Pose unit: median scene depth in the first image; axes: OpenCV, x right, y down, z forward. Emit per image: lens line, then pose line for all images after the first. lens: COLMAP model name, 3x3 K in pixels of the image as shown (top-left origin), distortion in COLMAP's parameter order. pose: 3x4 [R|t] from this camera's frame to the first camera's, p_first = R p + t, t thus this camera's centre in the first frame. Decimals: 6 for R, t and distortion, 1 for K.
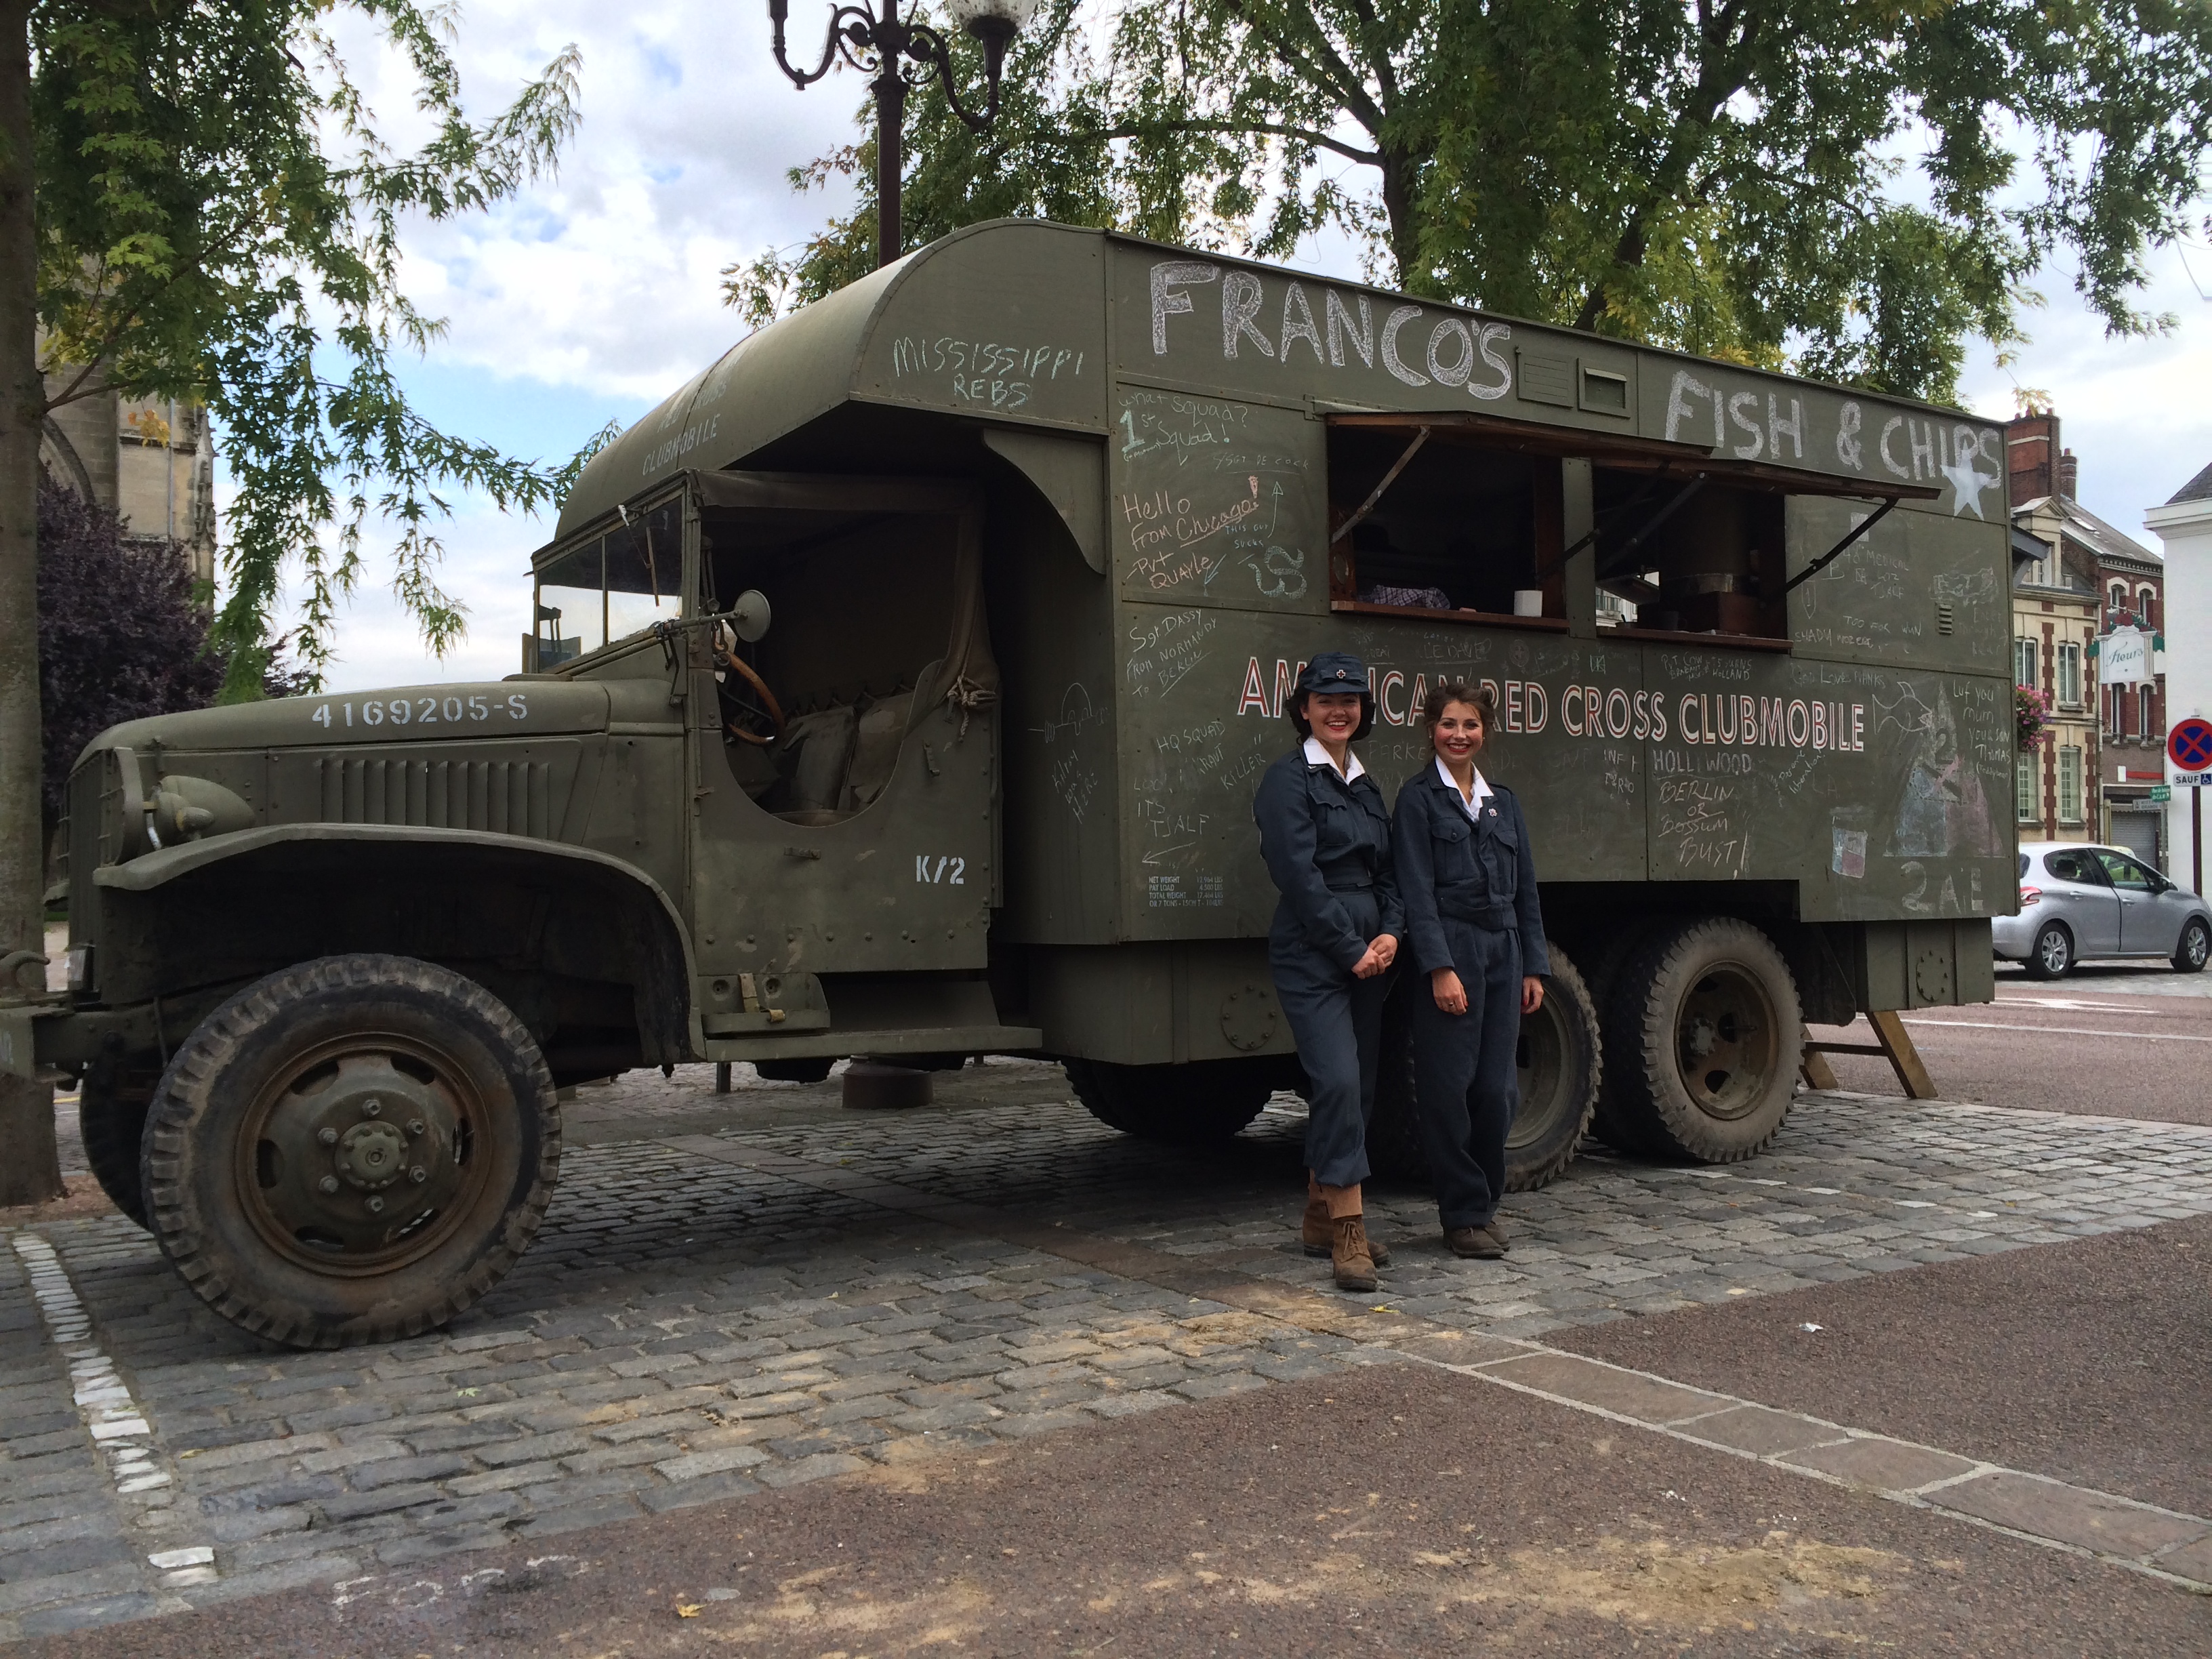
lens RADIAL K [[1889.5, 0, 1106.3], [0, 1889.5, 809.3], [0, 0, 1]] dist [0.104371, -0.172457]
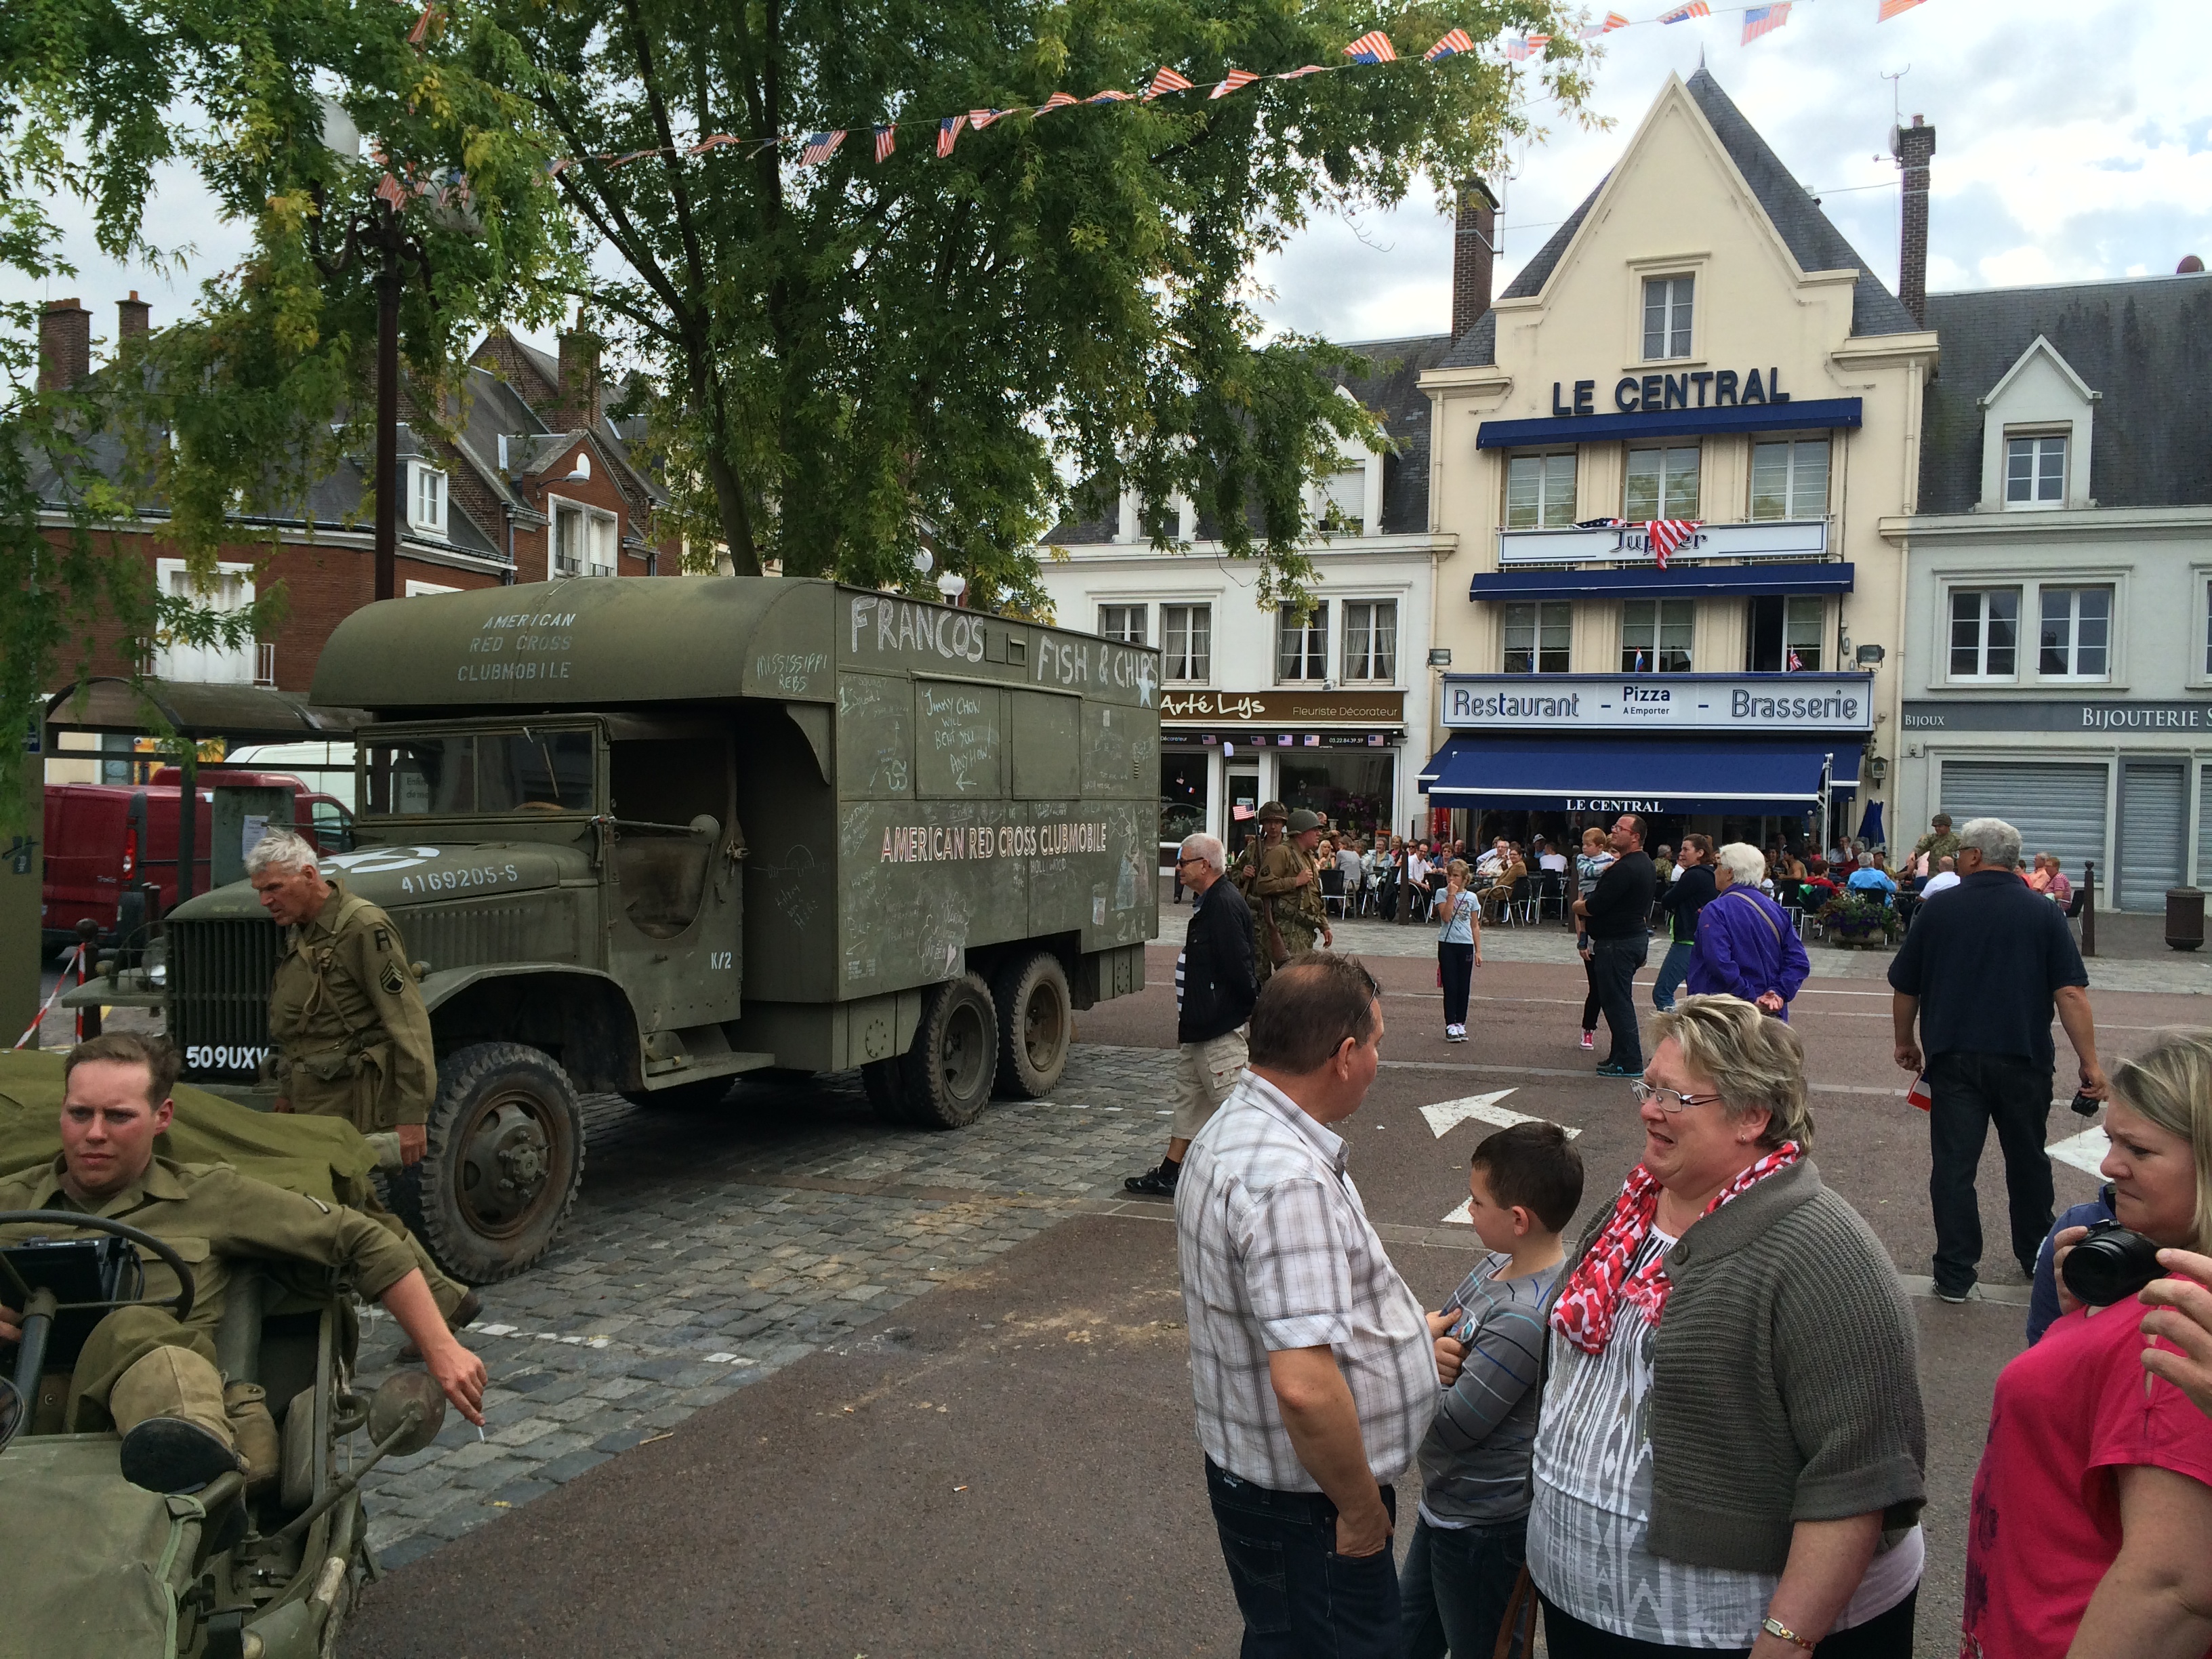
lens RADIAL K [[1889.5, 0, 1106.3], [0, 1889.5, 809.3], [0, 0, 1]] dist [0.104371, -0.172457]
pose [[0.827054, 0.011090, 0.562013, -0.713545], [-0.037703, 0.998648, 0.035777, -0.164274], [-0.560856, -0.050779, 0.826355, -0.511062]]
